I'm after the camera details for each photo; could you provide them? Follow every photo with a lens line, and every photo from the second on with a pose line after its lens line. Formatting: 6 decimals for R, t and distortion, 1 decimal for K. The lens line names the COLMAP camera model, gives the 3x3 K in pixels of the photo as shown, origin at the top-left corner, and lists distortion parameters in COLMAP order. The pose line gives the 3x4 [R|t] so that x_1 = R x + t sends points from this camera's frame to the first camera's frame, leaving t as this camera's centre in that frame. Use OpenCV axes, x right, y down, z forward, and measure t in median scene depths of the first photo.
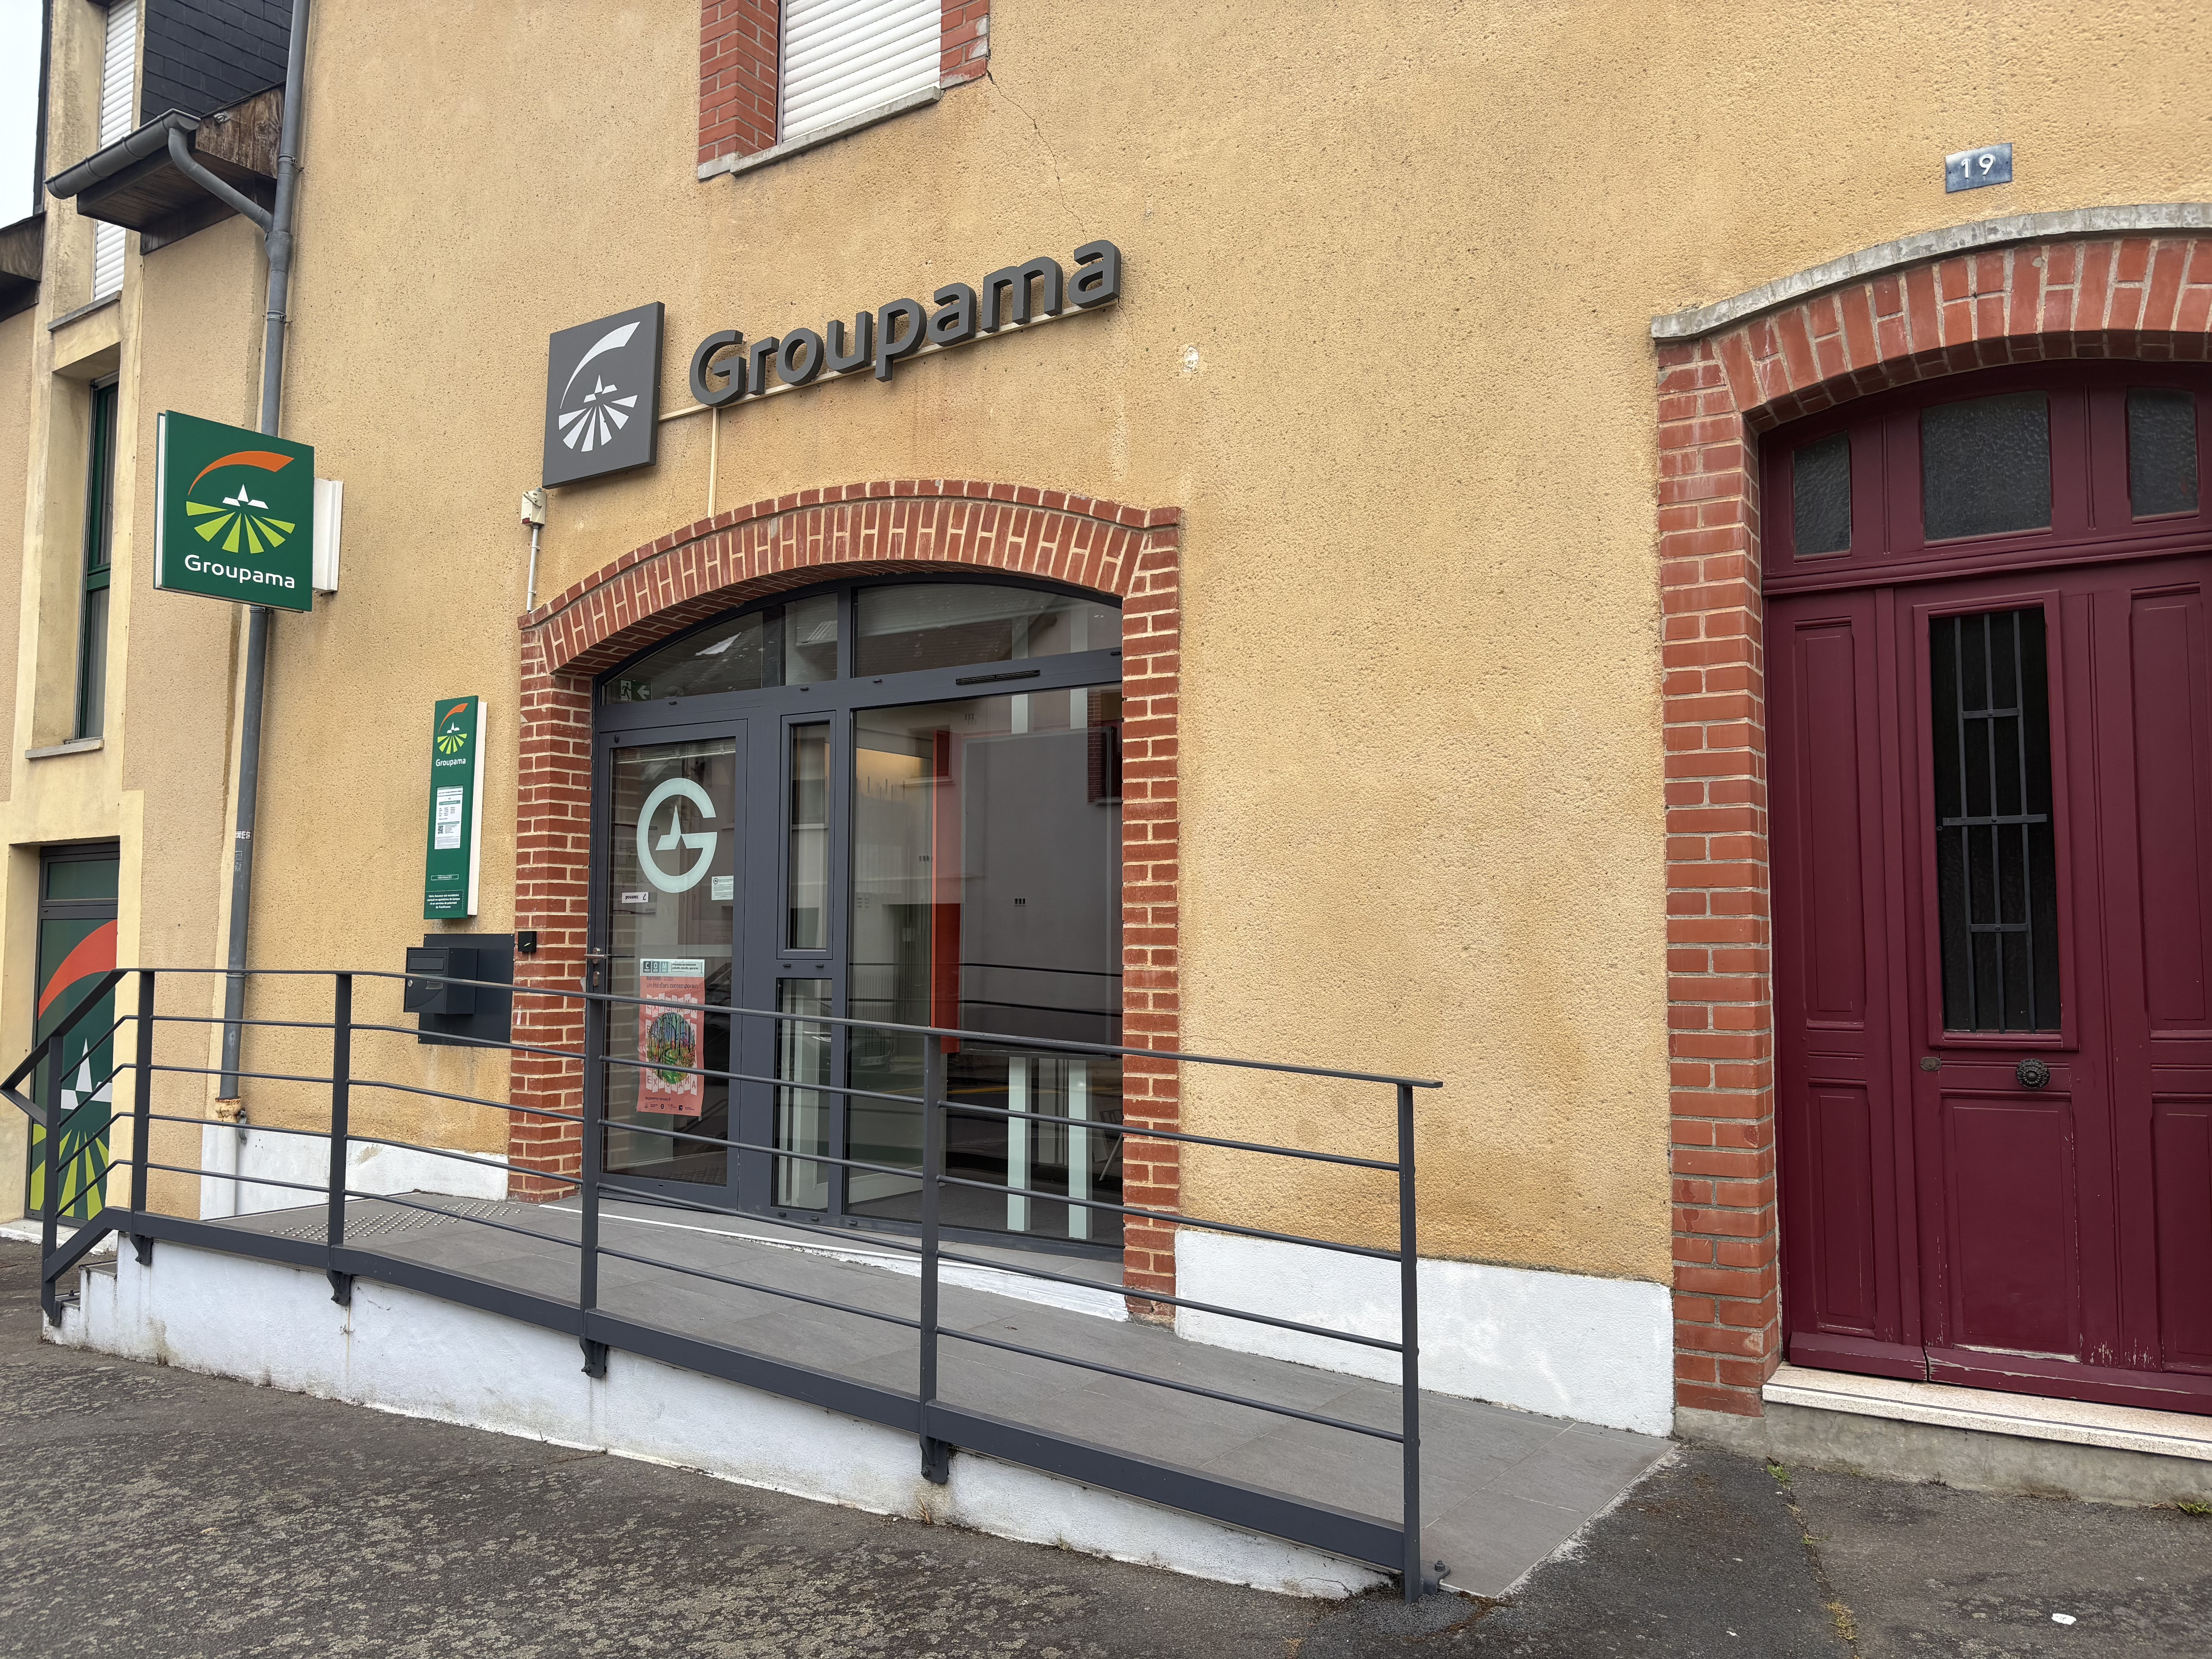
lens RADIAL K [[1669.1, 0, 1104.9], [0, 1669.1, 824.6], [0, 0, 1]] dist [0.049541, -0.061127]
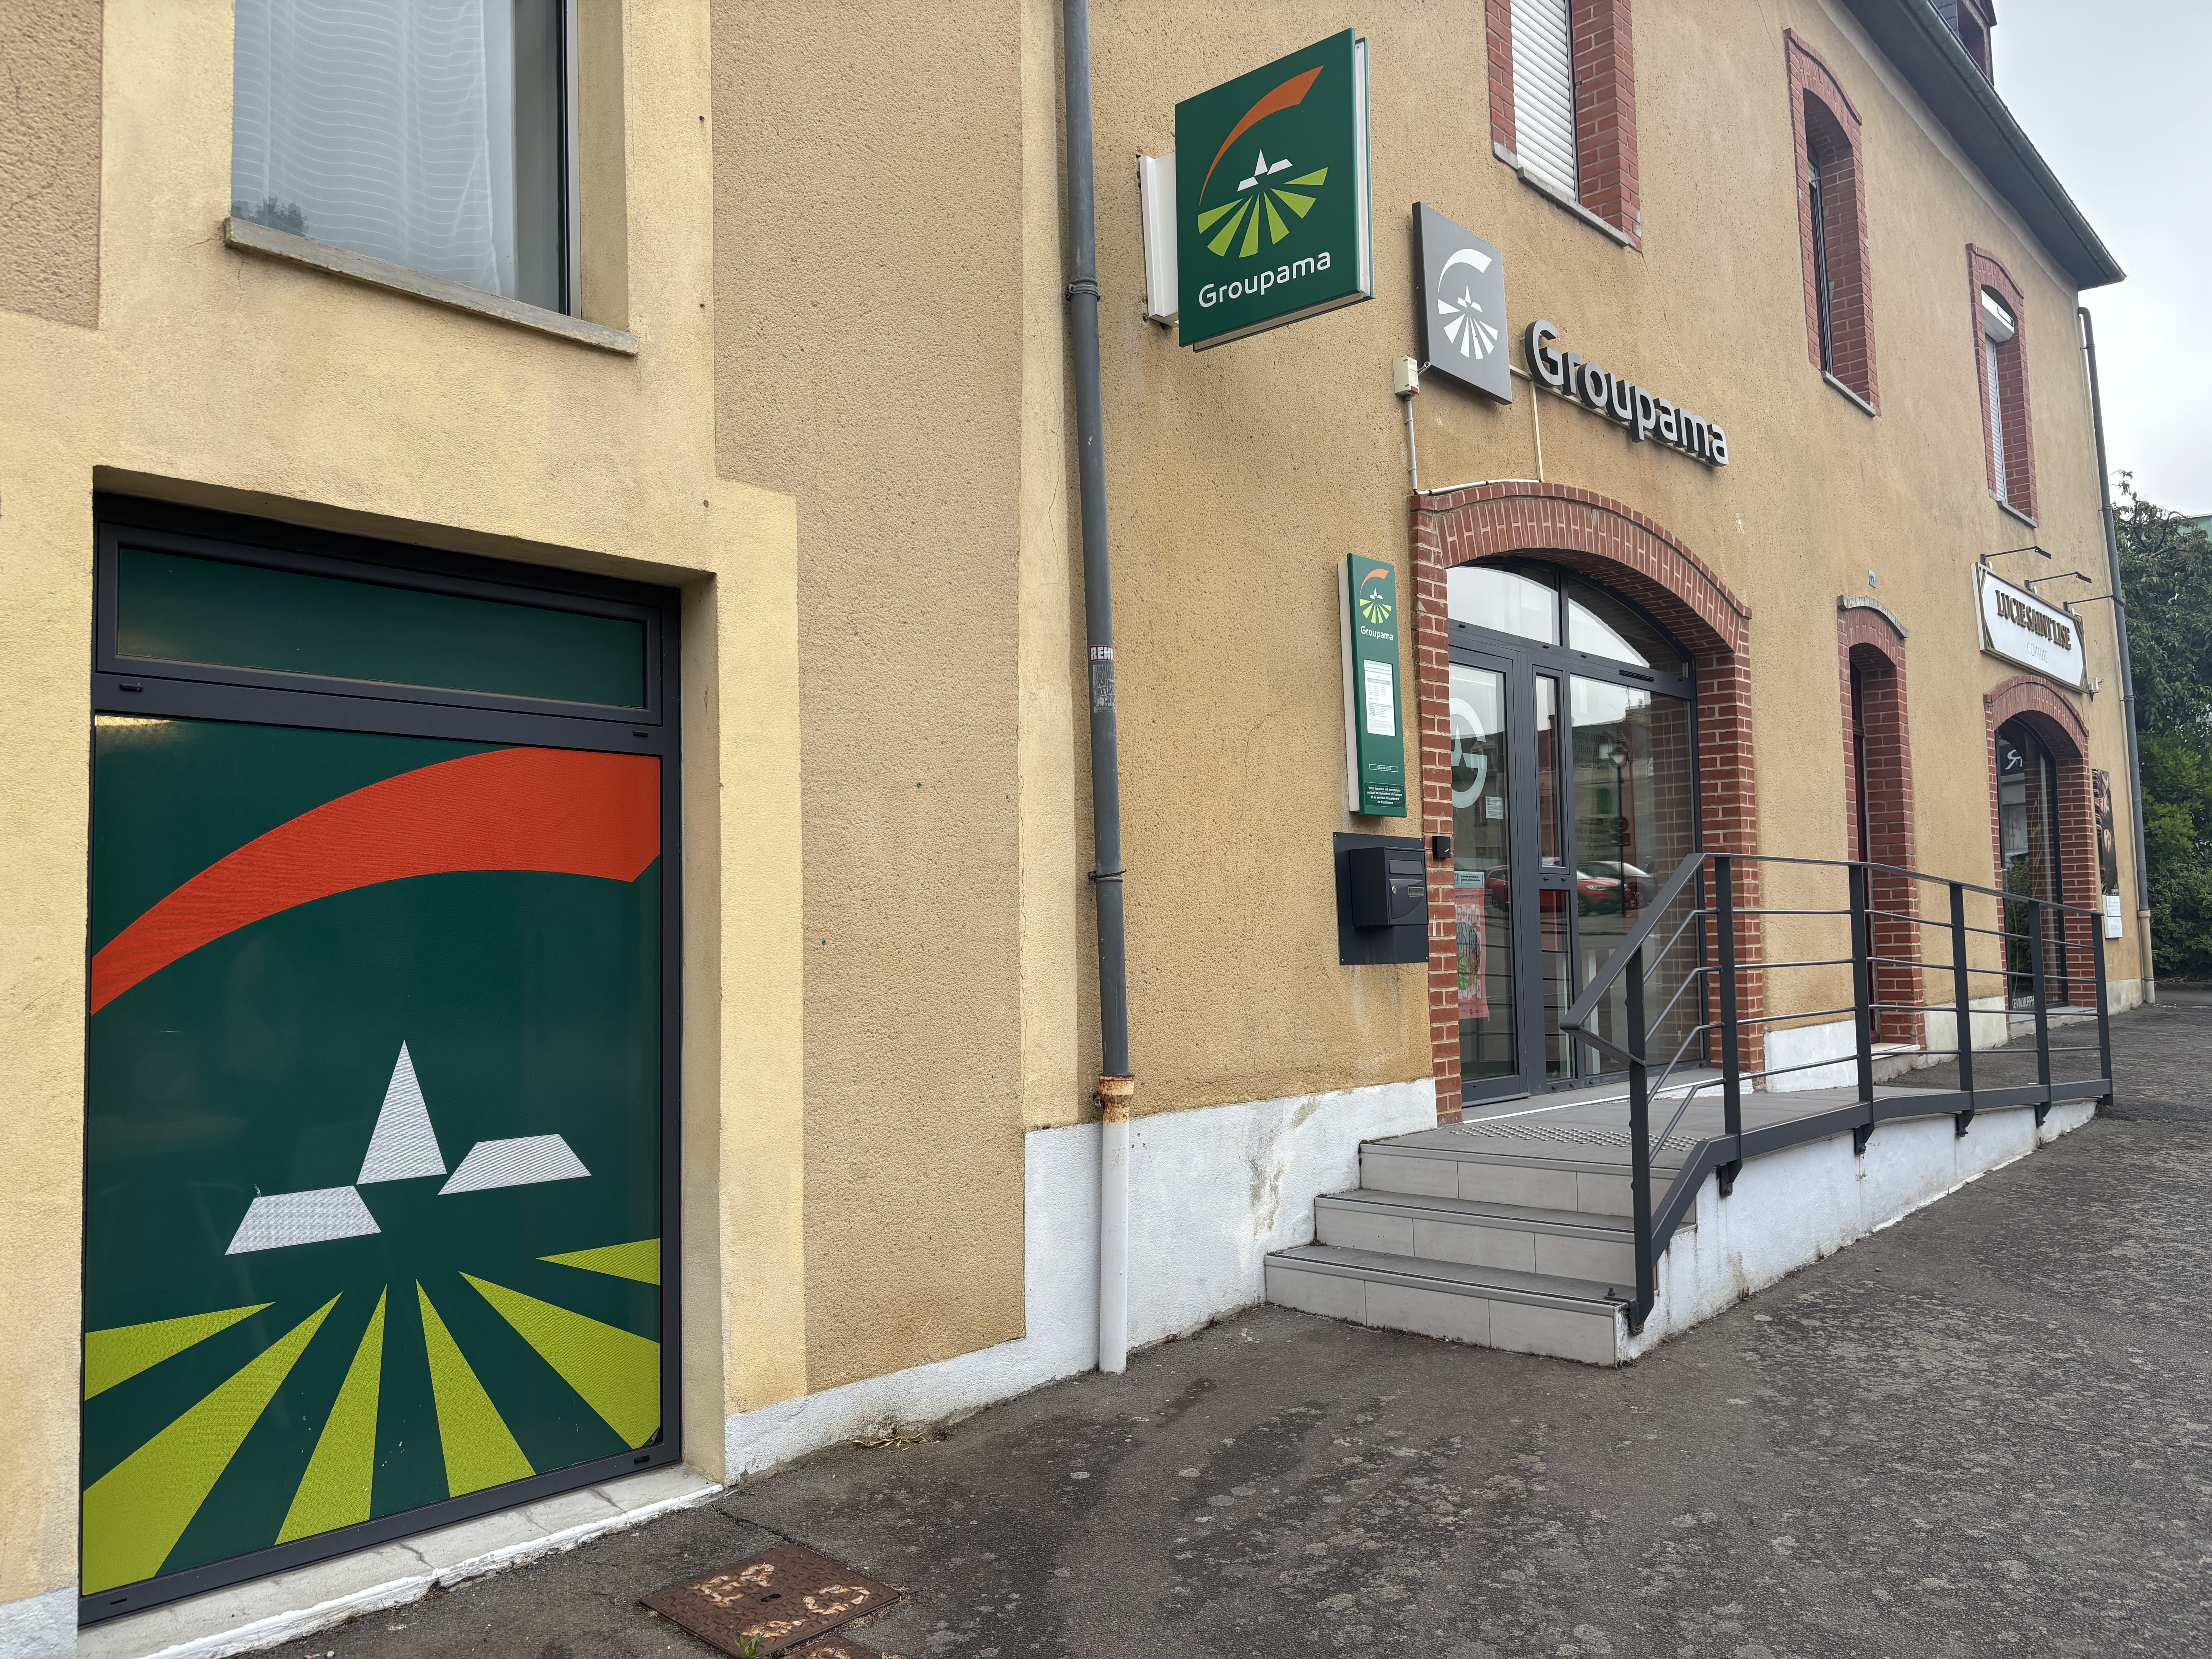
lens RADIAL K [[1669.1, 0, 1105.2], [0, 1669.1, 832.2], [0, 0, 1]] dist [0.049541, -0.061127]
pose [[0.134475, 0.059477, 0.989130, -1.293368], [-0.055678, 0.997074, -0.052385, 0.120501], [-0.989352, -0.048028, 0.137393, 1.056684]]
